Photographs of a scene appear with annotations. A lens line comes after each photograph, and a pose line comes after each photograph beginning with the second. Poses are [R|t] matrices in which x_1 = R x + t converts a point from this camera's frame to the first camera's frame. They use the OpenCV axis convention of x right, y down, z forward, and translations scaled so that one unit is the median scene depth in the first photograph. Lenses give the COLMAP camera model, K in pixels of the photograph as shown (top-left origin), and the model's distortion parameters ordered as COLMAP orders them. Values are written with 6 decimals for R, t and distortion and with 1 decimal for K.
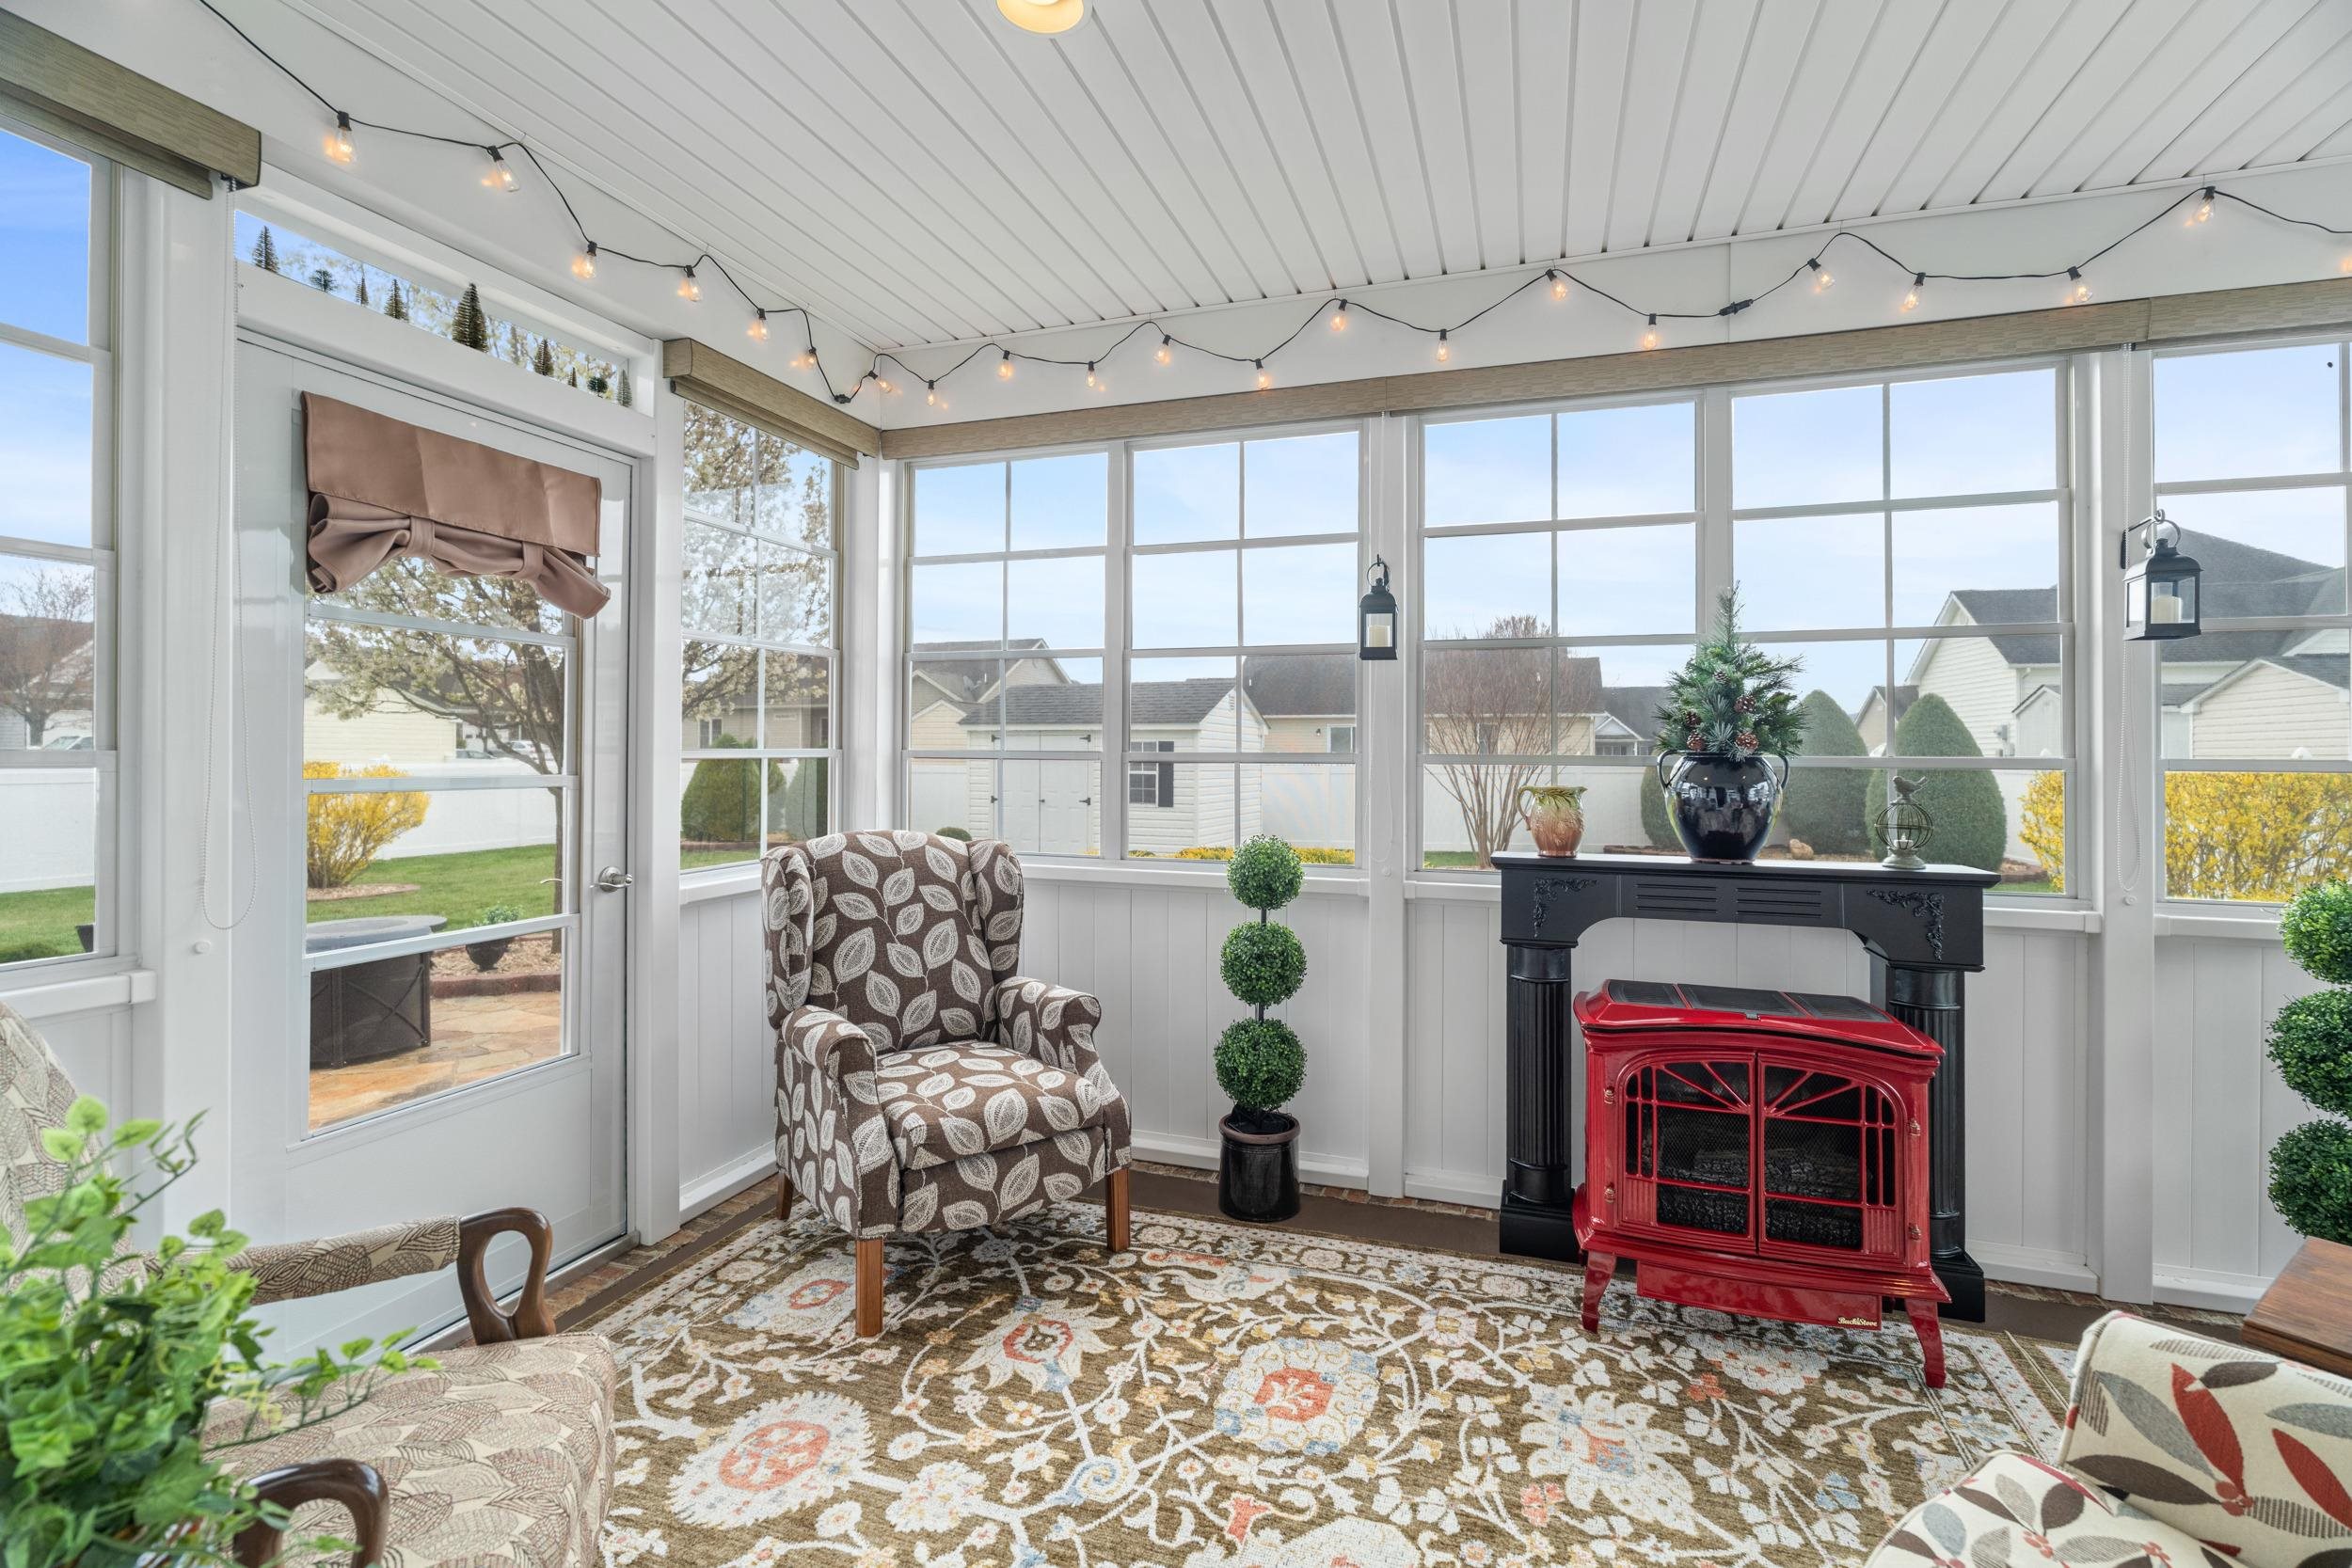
lens RADIAL K [[1030.8, 0, 1197.1], [0, 1030.8, 746.4], [0, 0, 1]] dist [-0.009014, 0.002242]
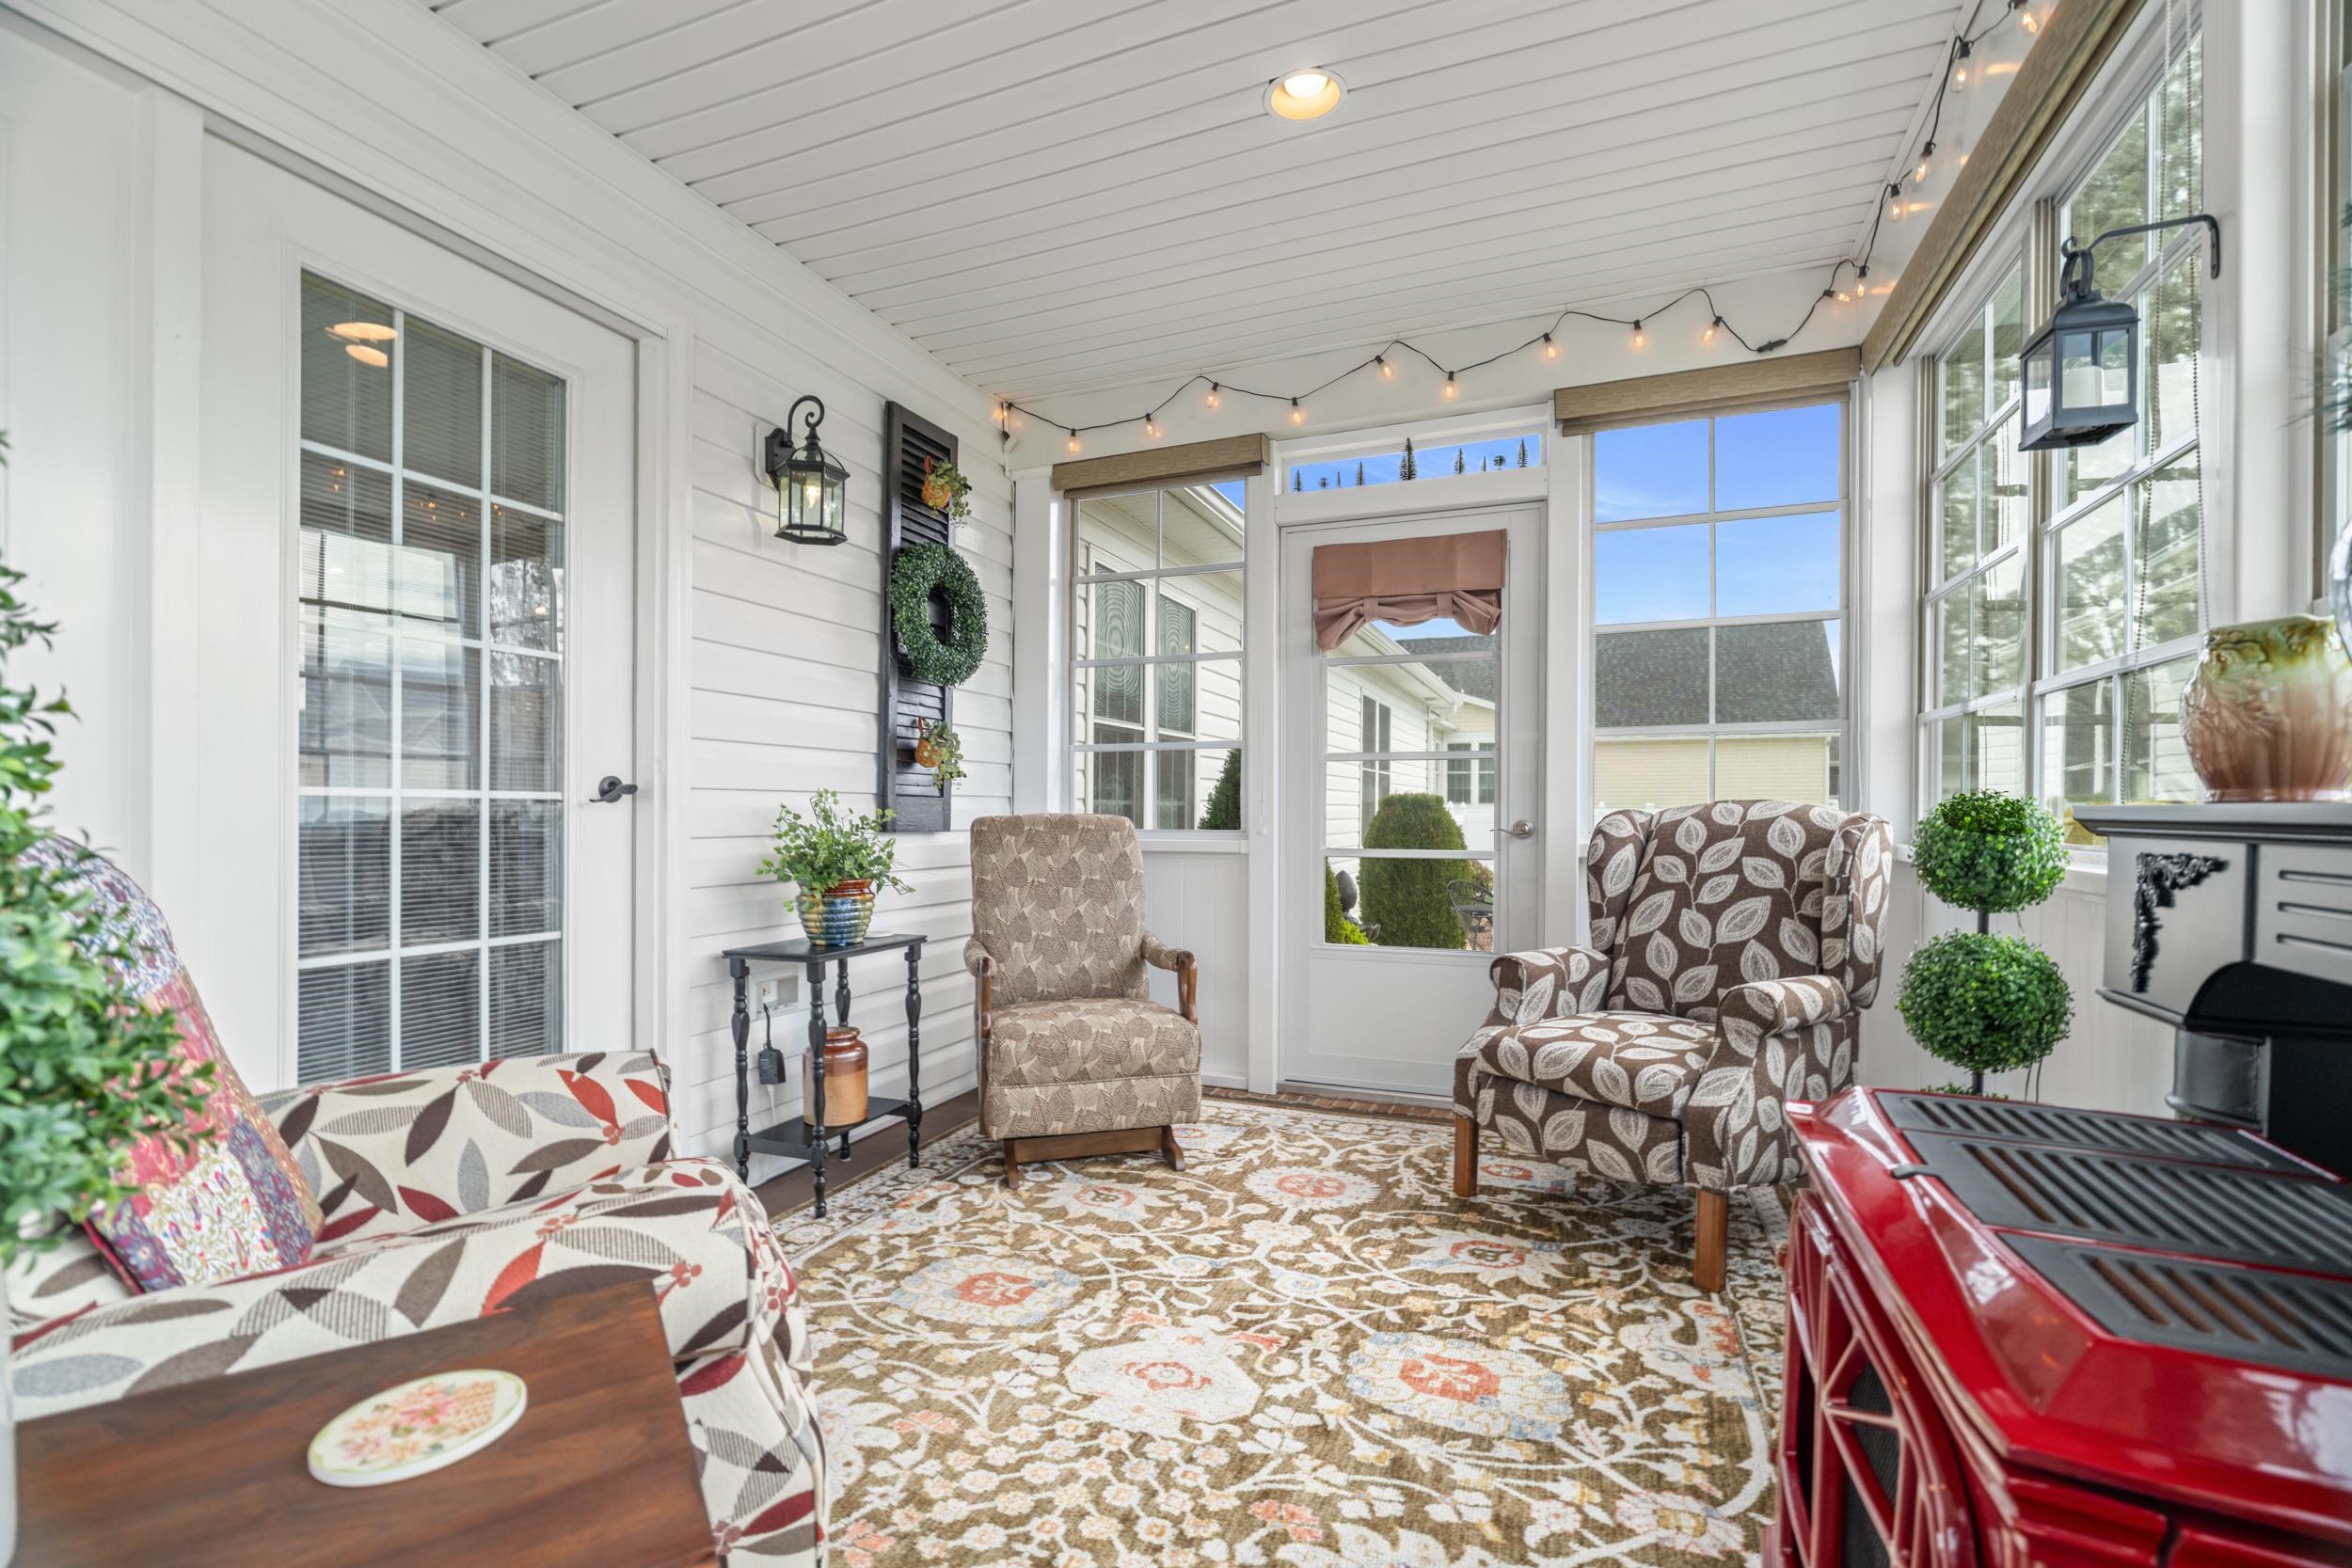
lens RADIAL K [[1030.8, 0, 1182.0], [0, 1030.8, 807.0], [0, 0, 1]] dist [-0.009014, 0.002242]
pose [[-0.044260, -0.008592, -0.998983, 0.872051], [0.007689, 0.999930, -0.008941, 0.124891], [0.998990, -0.008077, -0.044191, 0.710561]]
